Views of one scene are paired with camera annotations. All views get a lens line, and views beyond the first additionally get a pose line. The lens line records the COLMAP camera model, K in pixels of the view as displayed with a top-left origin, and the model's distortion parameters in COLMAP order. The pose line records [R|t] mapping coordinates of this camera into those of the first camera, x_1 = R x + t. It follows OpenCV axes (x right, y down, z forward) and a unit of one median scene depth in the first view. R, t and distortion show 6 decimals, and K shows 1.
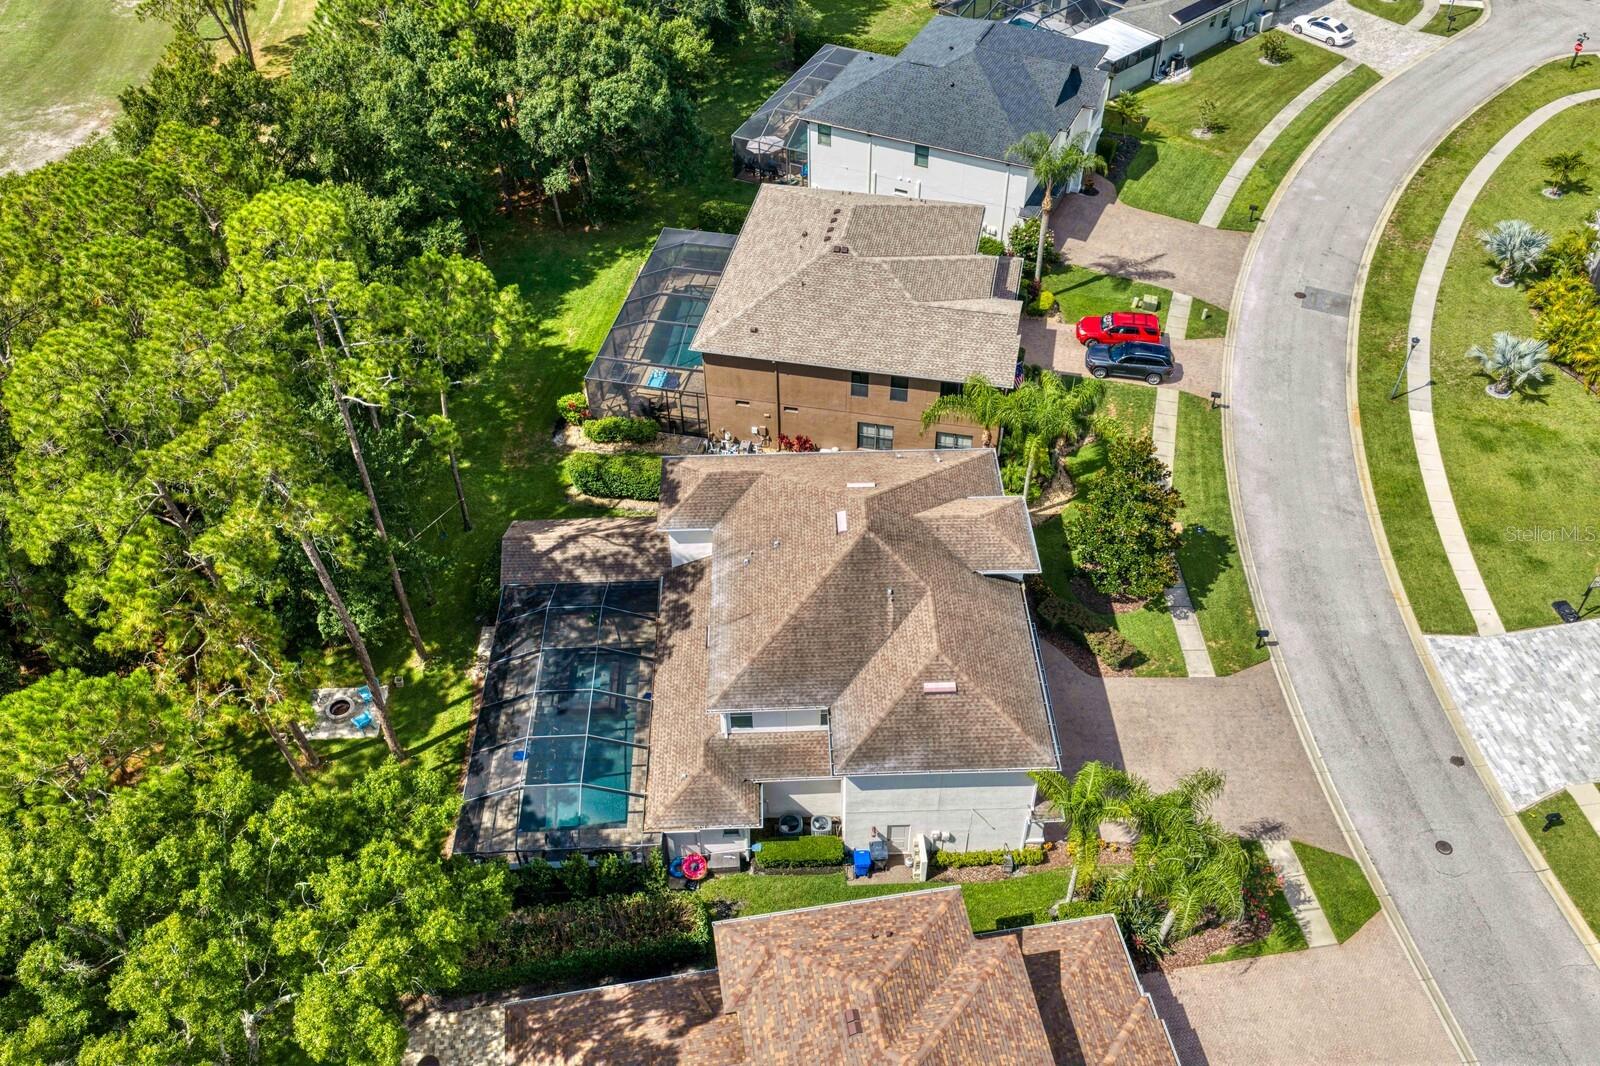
lens RADIAL K [[1307.0, 0, 810.5], [0, 1307.0, 527.6], [0, 0, 1]] dist [0.004574, -0.000985]
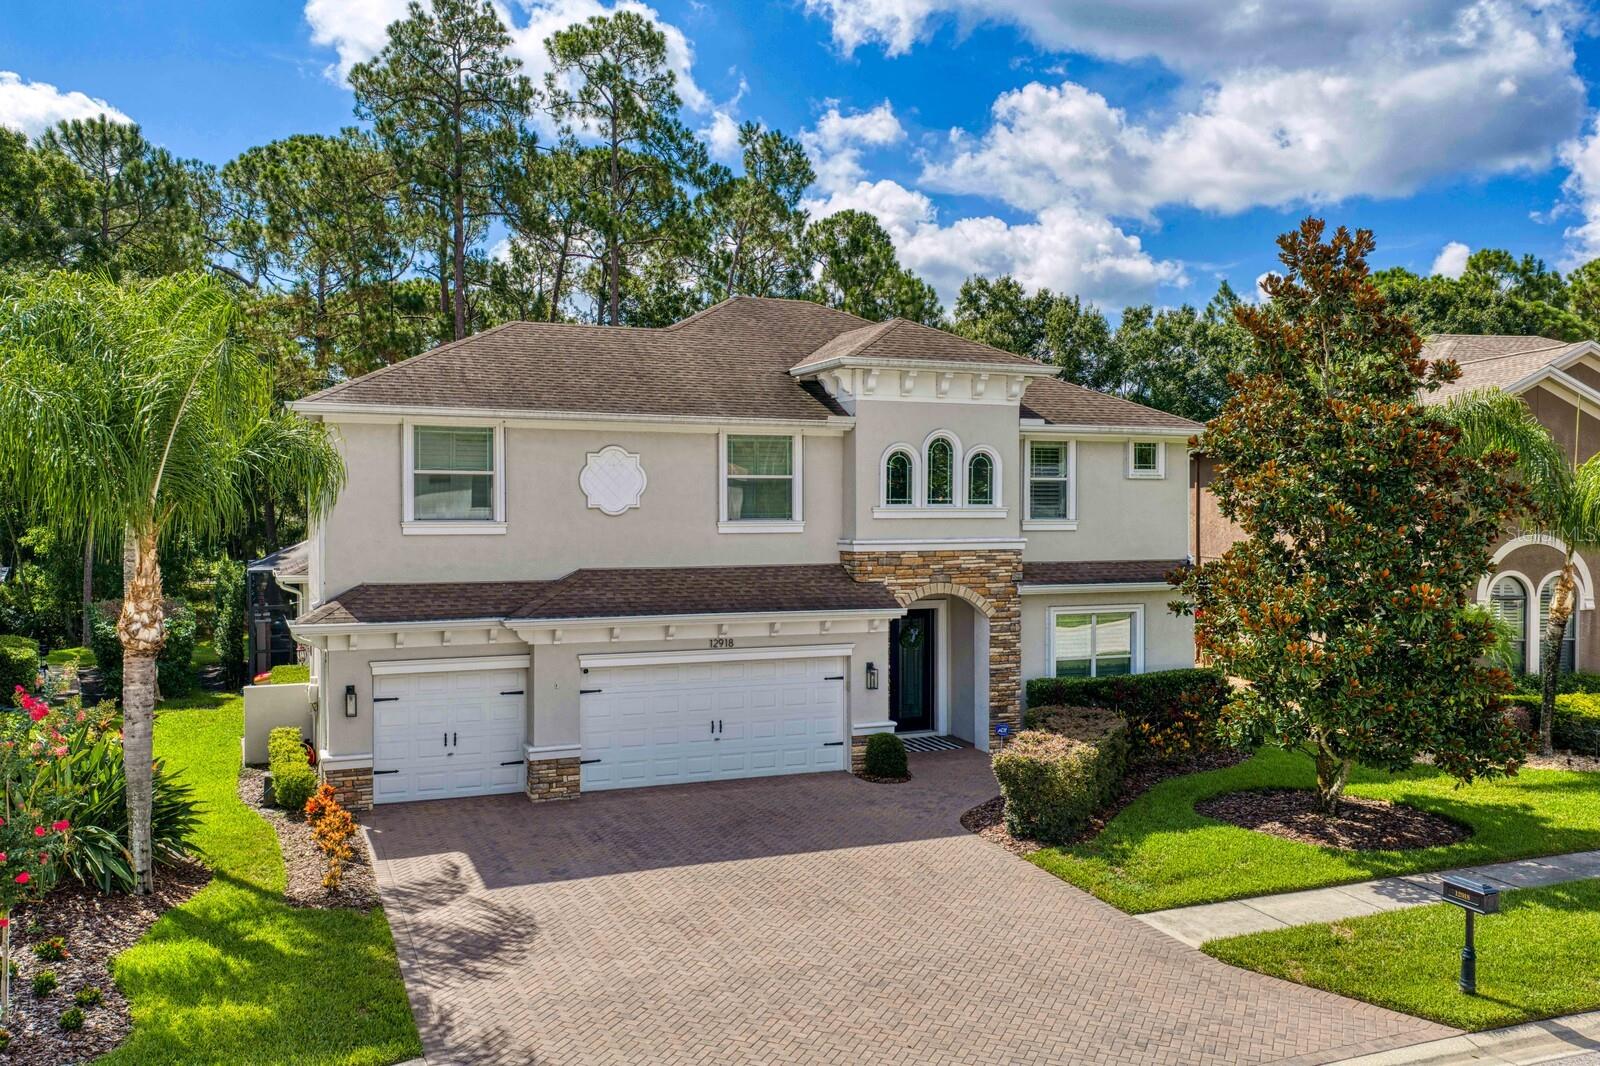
lens RADIAL K [[1307.0, 0, 810.5], [0, 1307.0, 527.6], [0, 0, 1]] dist [0.004574, -0.000985]
pose [[0.359748, 0.010475, -0.932991, 0.580837], [-0.651421, 0.718714, -0.243109, 0.185944], [0.668007, 0.695227, 0.265379, 0.927300]]
